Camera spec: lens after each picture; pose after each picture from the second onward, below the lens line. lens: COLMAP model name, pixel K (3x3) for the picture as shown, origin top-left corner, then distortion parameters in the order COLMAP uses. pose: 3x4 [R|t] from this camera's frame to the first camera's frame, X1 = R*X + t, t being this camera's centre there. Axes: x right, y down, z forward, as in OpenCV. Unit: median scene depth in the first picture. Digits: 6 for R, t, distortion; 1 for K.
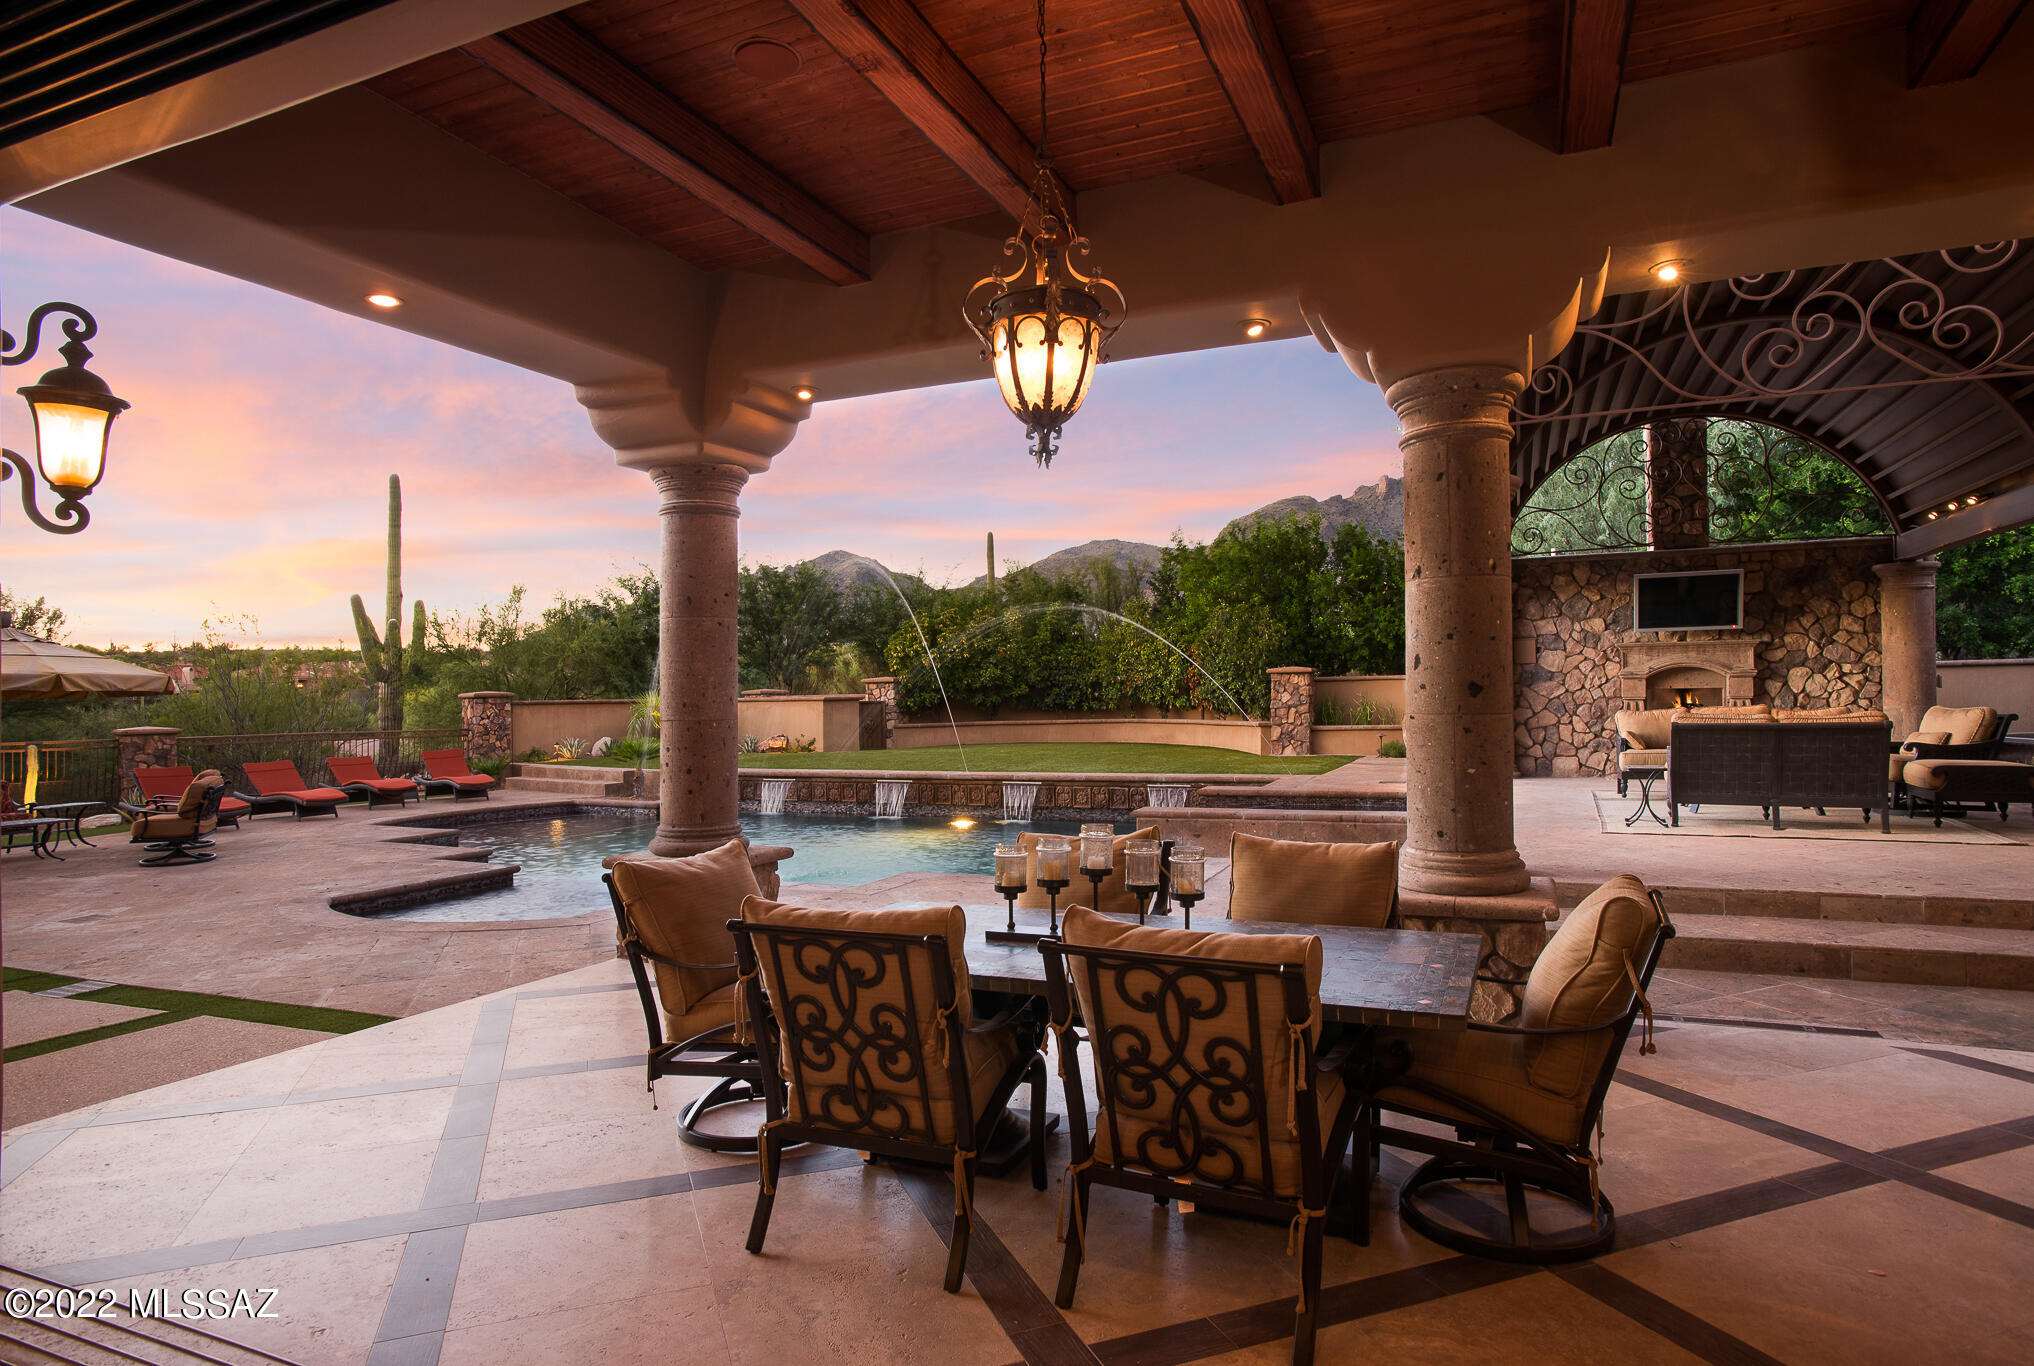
lens RADIAL K [[1190.0, 0, 1017.4], [0, 1190.0, 687.4], [0, 0, 1]] dist [-0.031034, 0.022693]
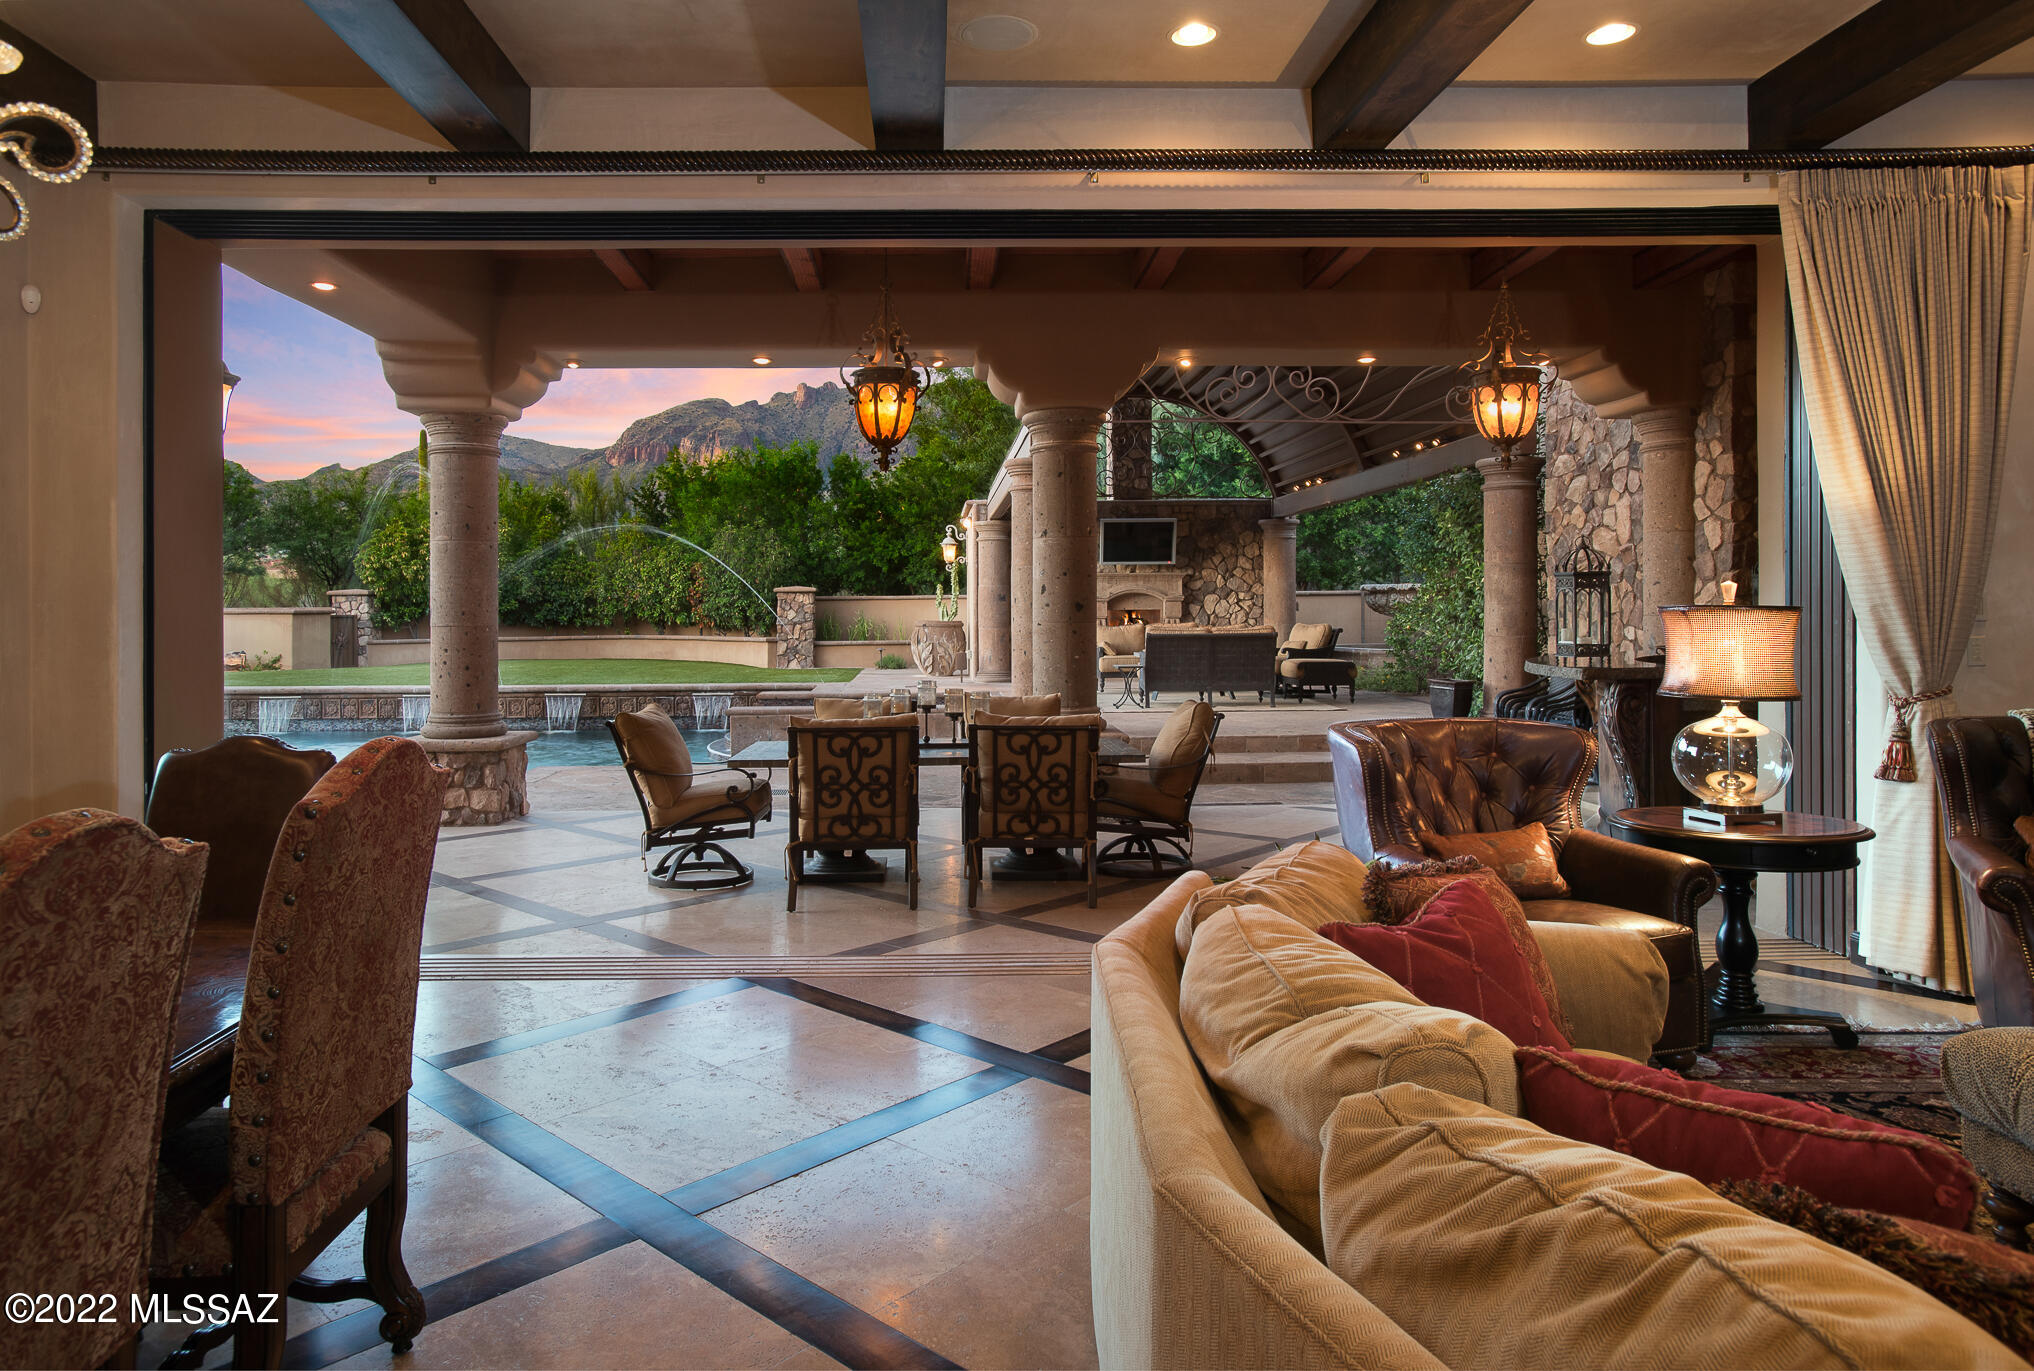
lens RADIAL K [[1293.3, 0, 965.8], [0, 1293.3, 613.5], [0, 0, 1]] dist [-0.007260, 0.002212]
pose [[0.911664, 0.009260, 0.410832, -0.163237], [-0.011652, 0.999927, 0.003319, 0.002351], [-0.410772, -0.007813, 0.911705, -0.186593]]
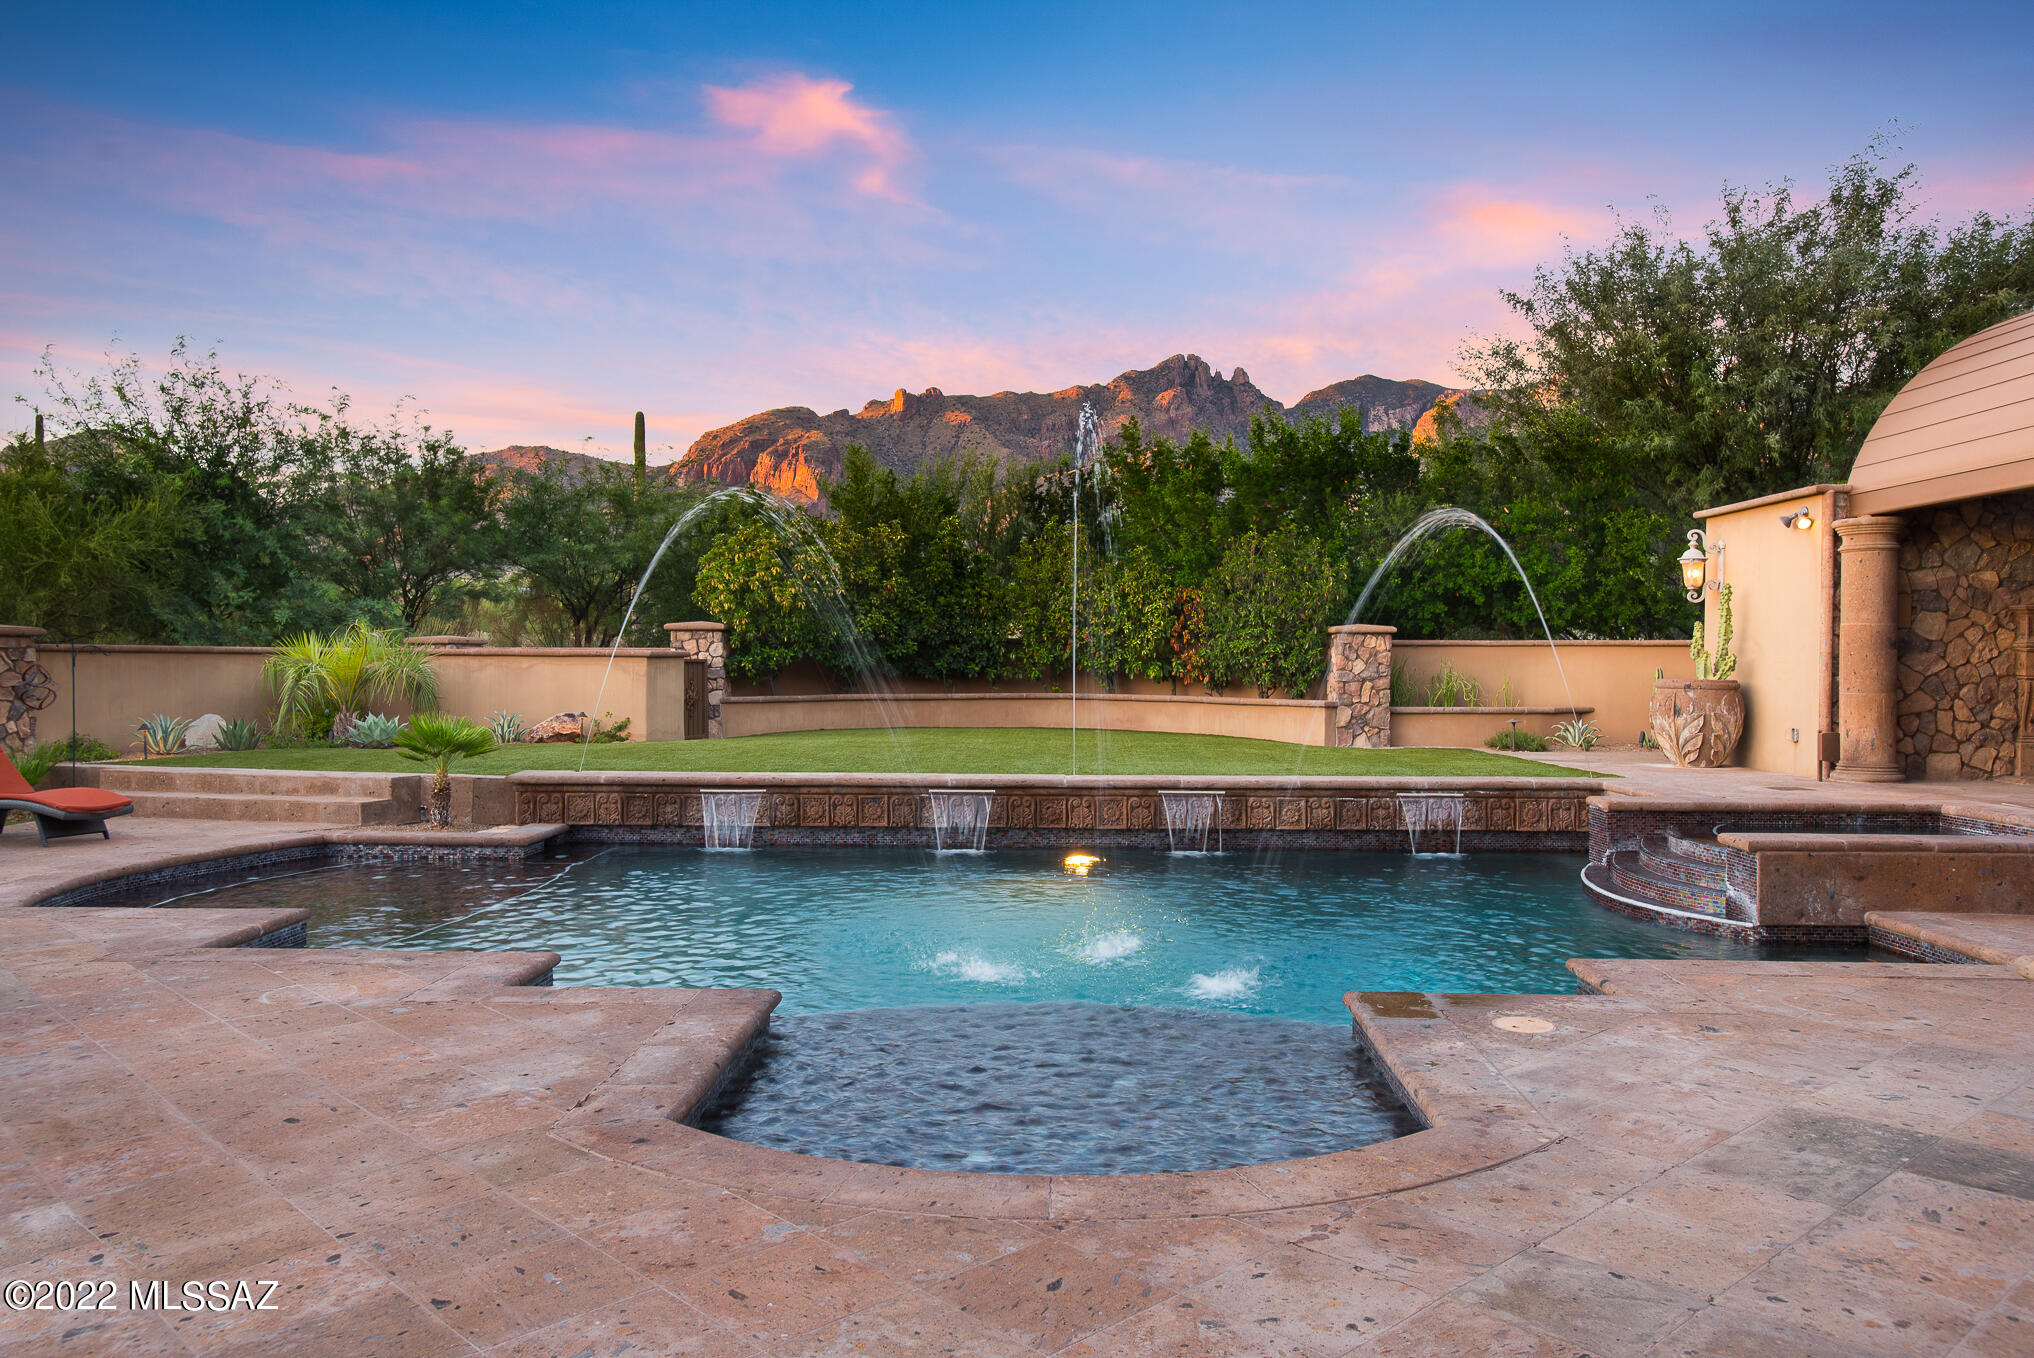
lens RADIAL K [[1546.2, 0, 1091.0], [0, 1546.2, 713.7], [0, 0, 1]] dist [0.010950, 0.010158]
pose [[0.920747, 0.008373, 0.390071, -0.429653], [-0.023778, 0.999116, 0.034682, 0.012034], [-0.389435, -0.041208, 0.920132, 0.304048]]
